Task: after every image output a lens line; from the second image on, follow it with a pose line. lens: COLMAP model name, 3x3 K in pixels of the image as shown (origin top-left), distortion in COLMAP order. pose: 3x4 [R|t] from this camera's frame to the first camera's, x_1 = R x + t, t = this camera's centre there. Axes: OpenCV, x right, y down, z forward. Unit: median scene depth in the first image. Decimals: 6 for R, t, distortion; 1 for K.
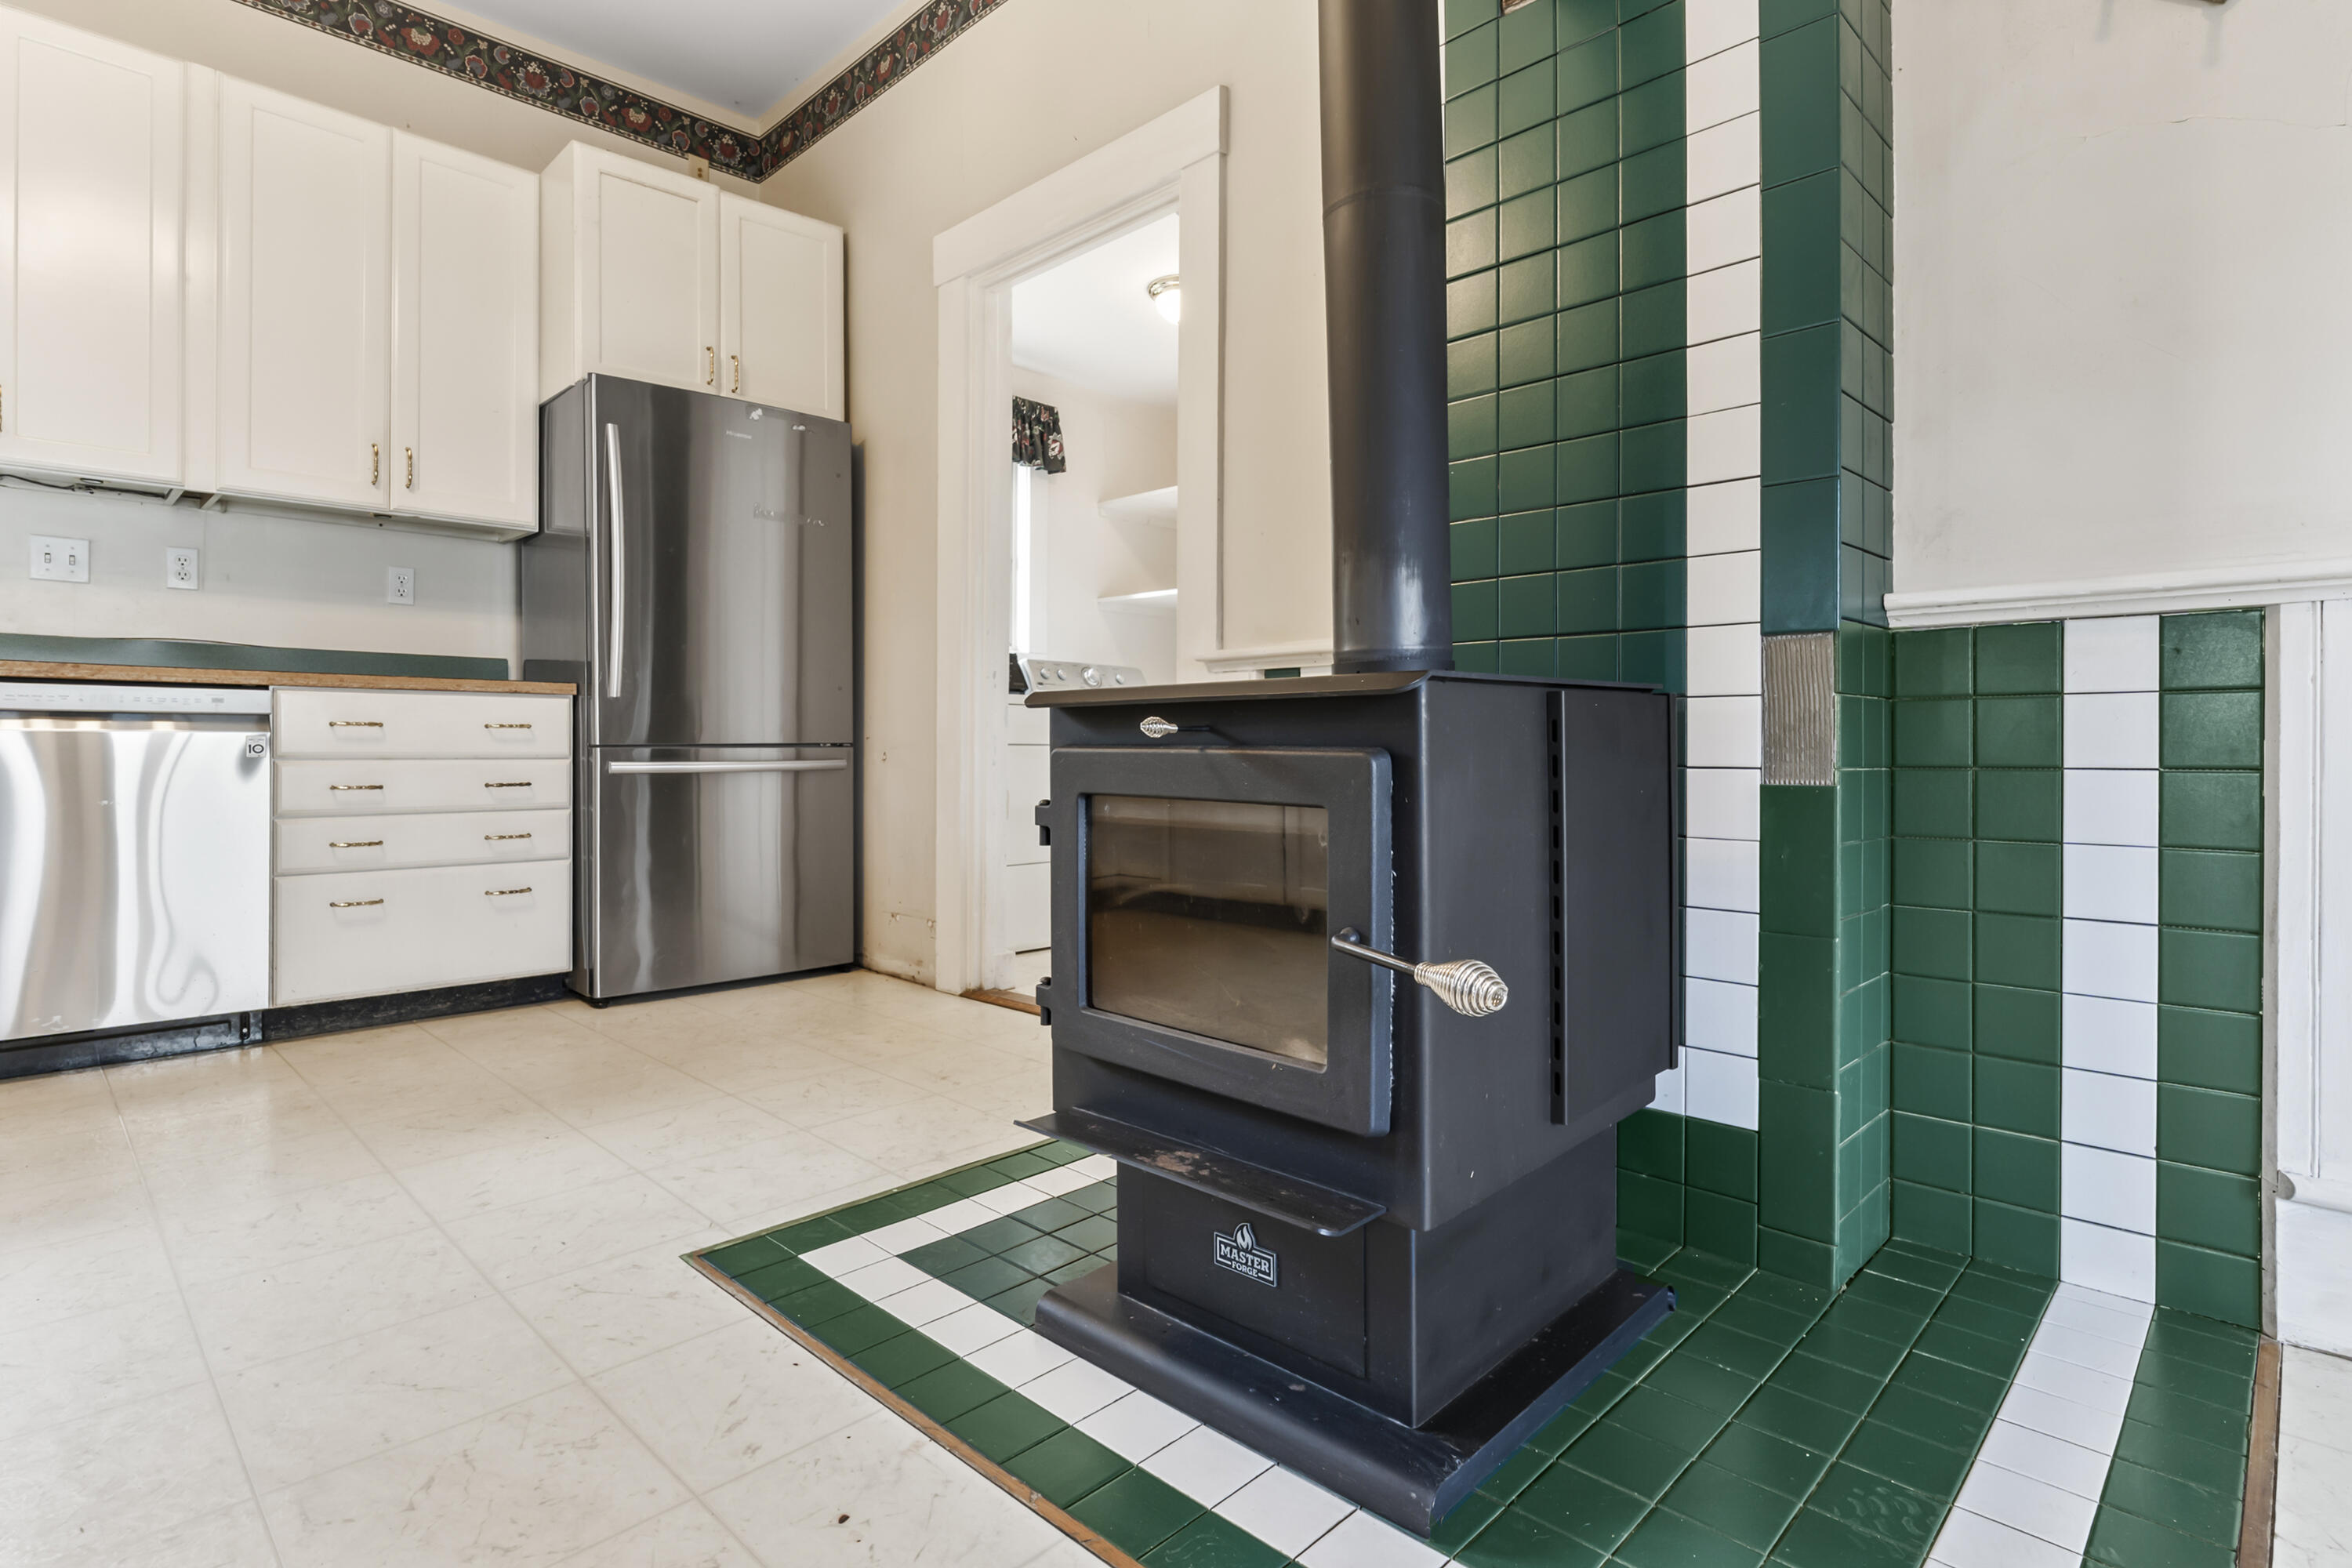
lens RADIAL K [[1163.7, 0, 1167.3], [0, 1163.7, 747.4], [0, 0, 1]] dist [-0.011820, 0.000181]
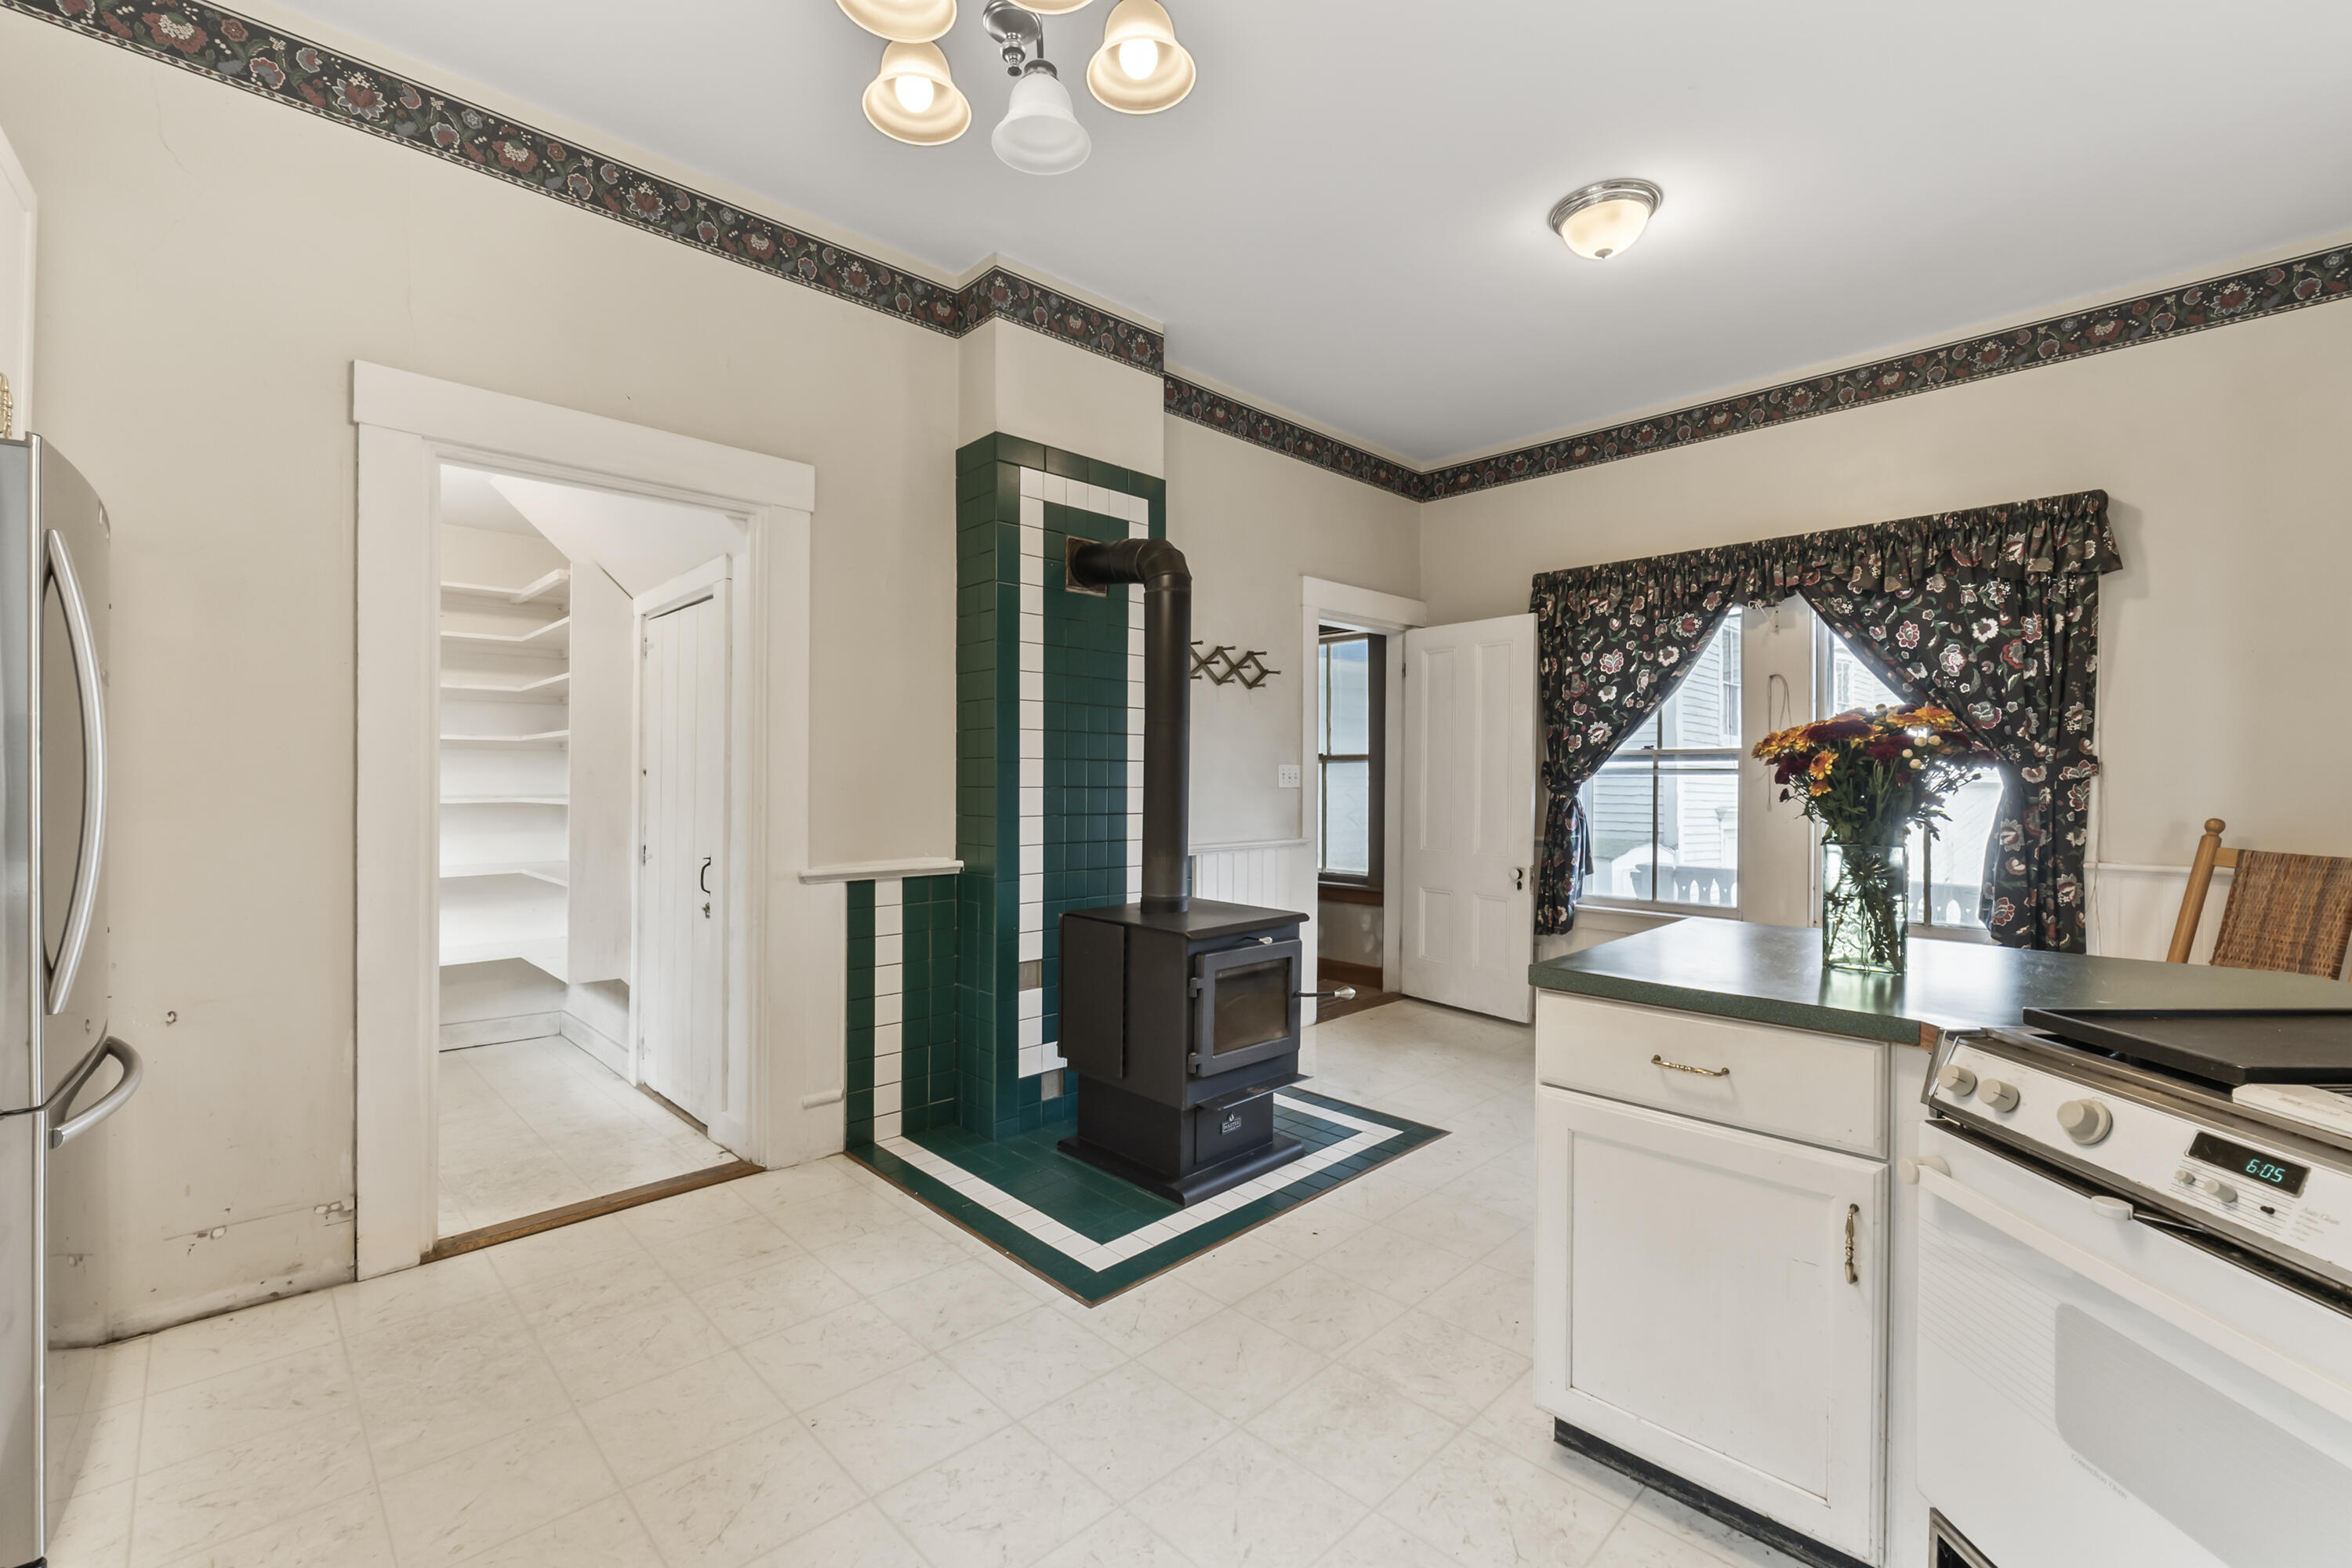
lens RADIAL K [[982.5, 0, 1158.4], [0, 982.5, 780.6], [0, 0, 1]] dist [-0.010250, -0.000173]
pose [[0.034012, -0.001340, 0.999421, -1.120109], [-0.002984, 0.999995, 0.001442, -0.190962], [-0.999417, -0.003032, 0.034008, 0.536445]]
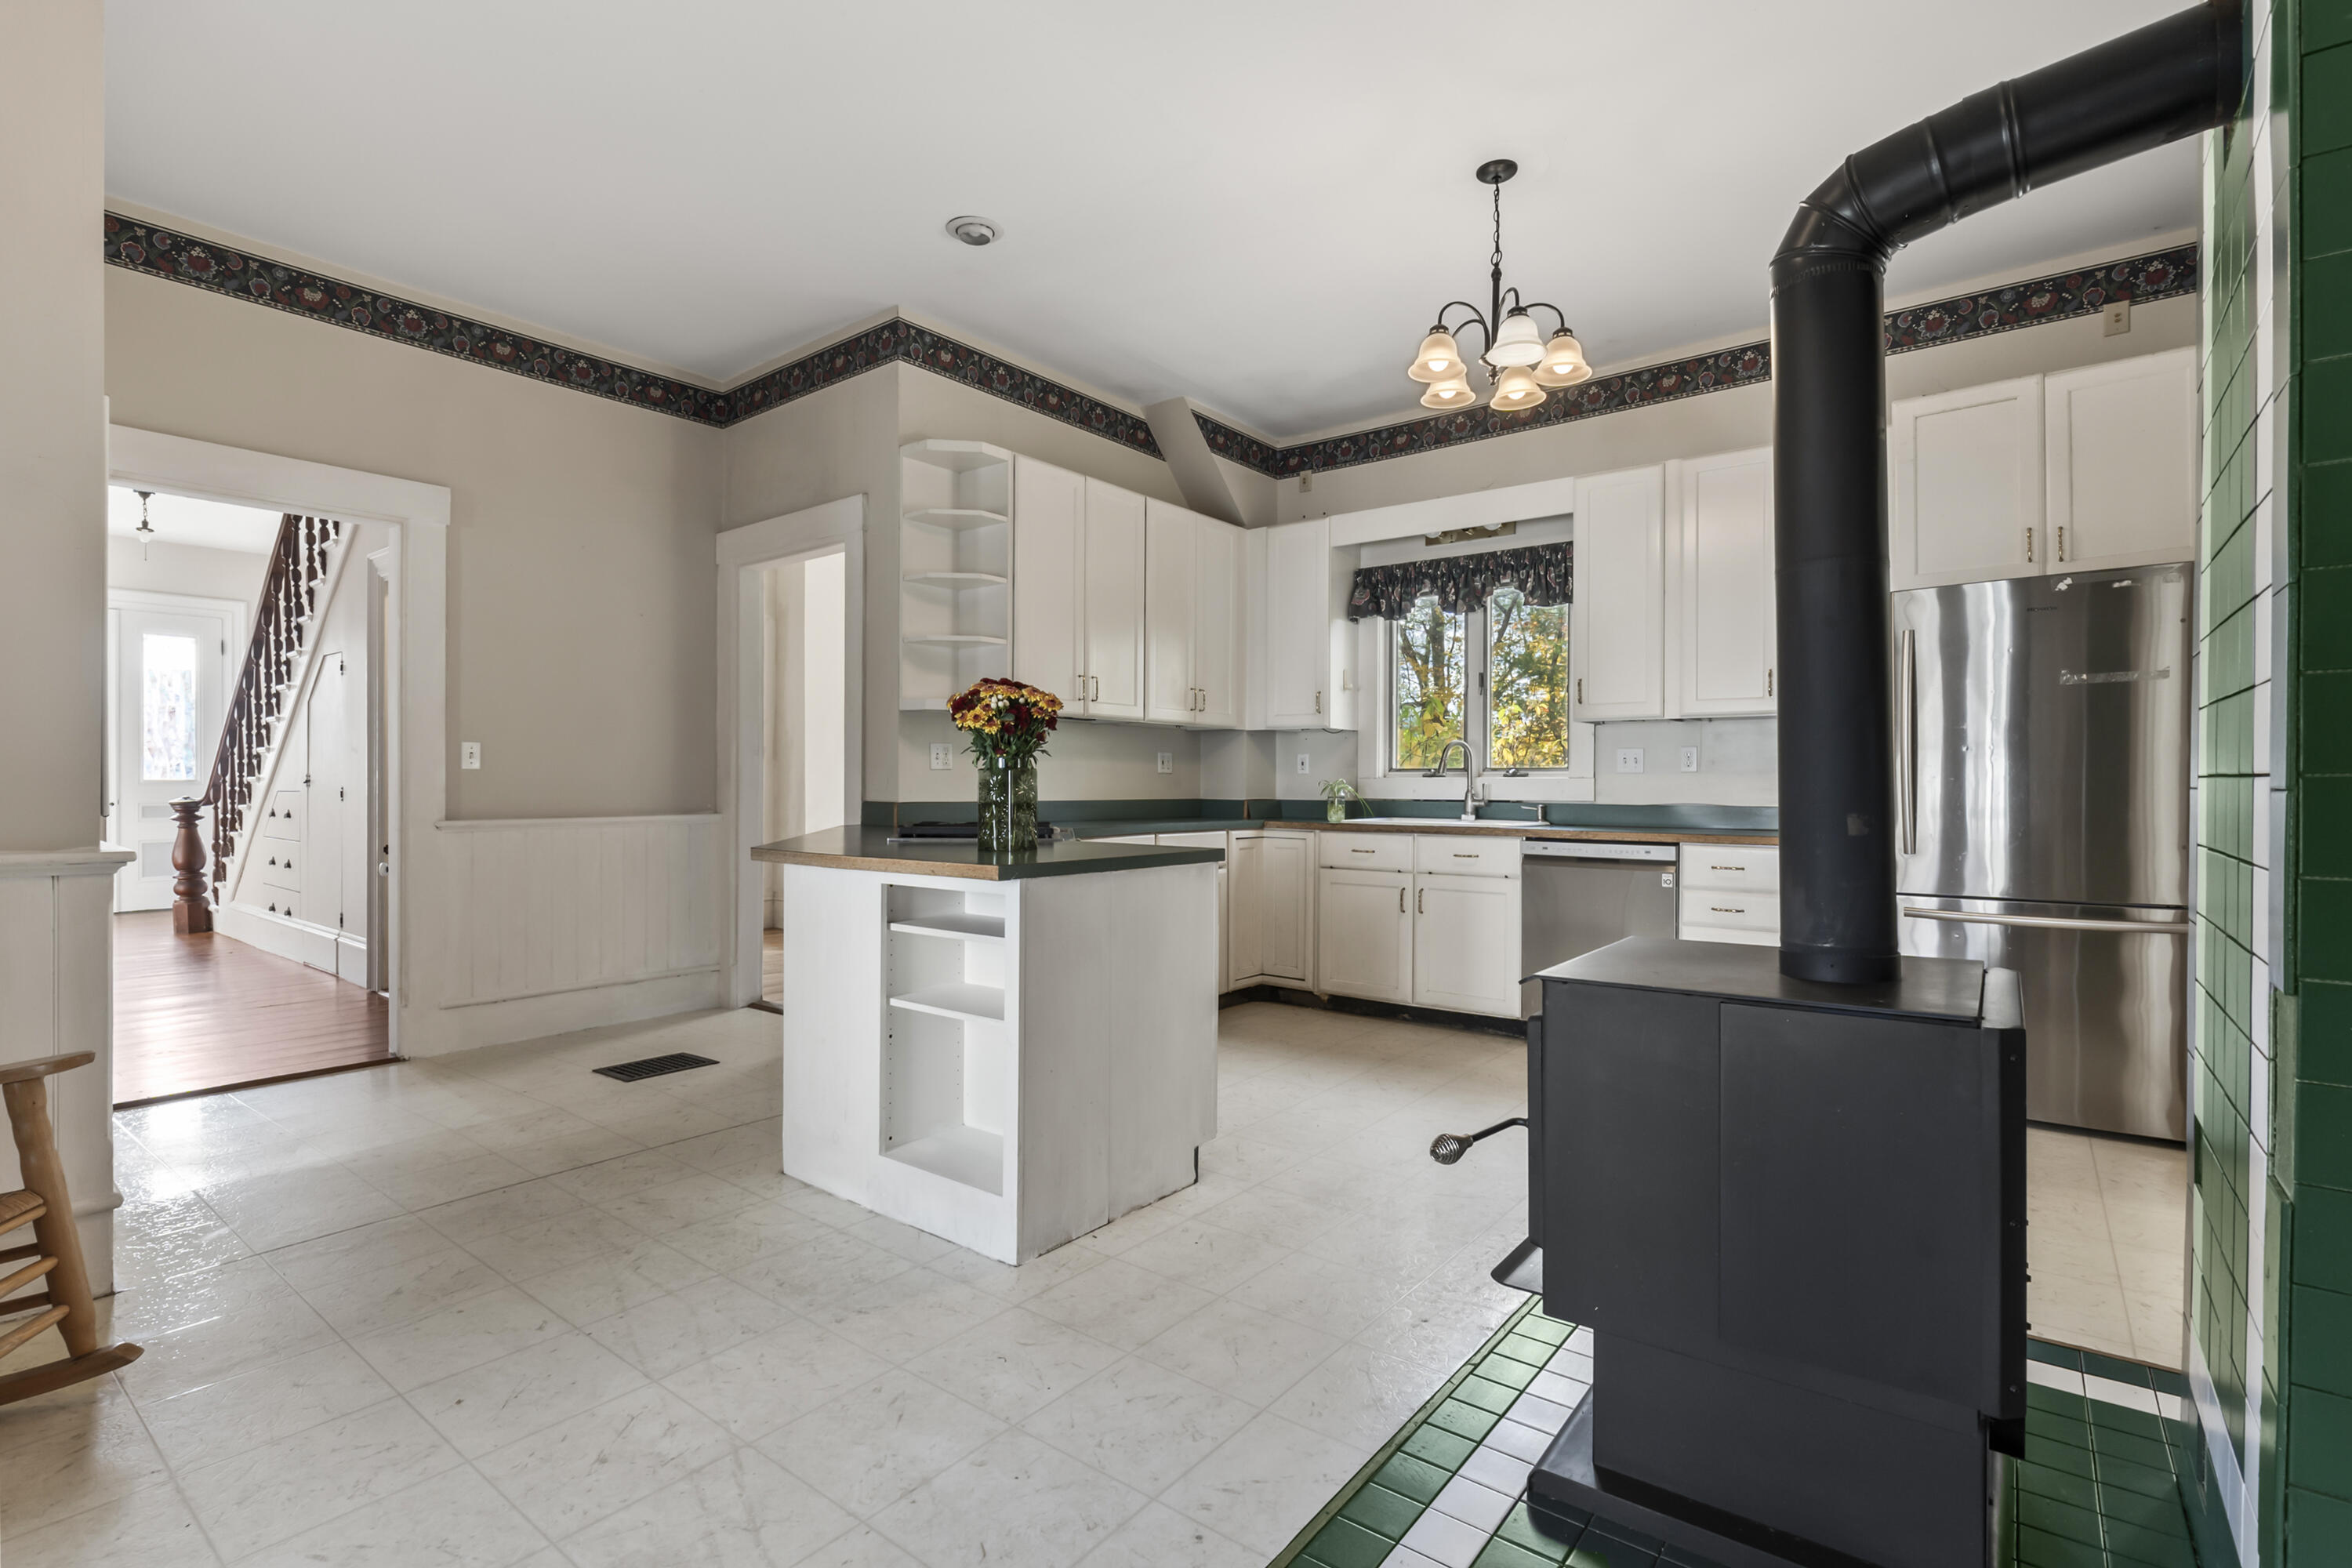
lens RADIAL K [[1100.4, 0, 1171.7], [0, 1100.4, 794.9], [0, 0, 1]] dist [-0.003311, -0.000453]
pose [[0.116393, 0.007841, -0.993172, 0.694440], [-0.004031, 0.999964, 0.007422, -0.134127], [0.993195, 0.003139, 0.116421, 0.119999]]
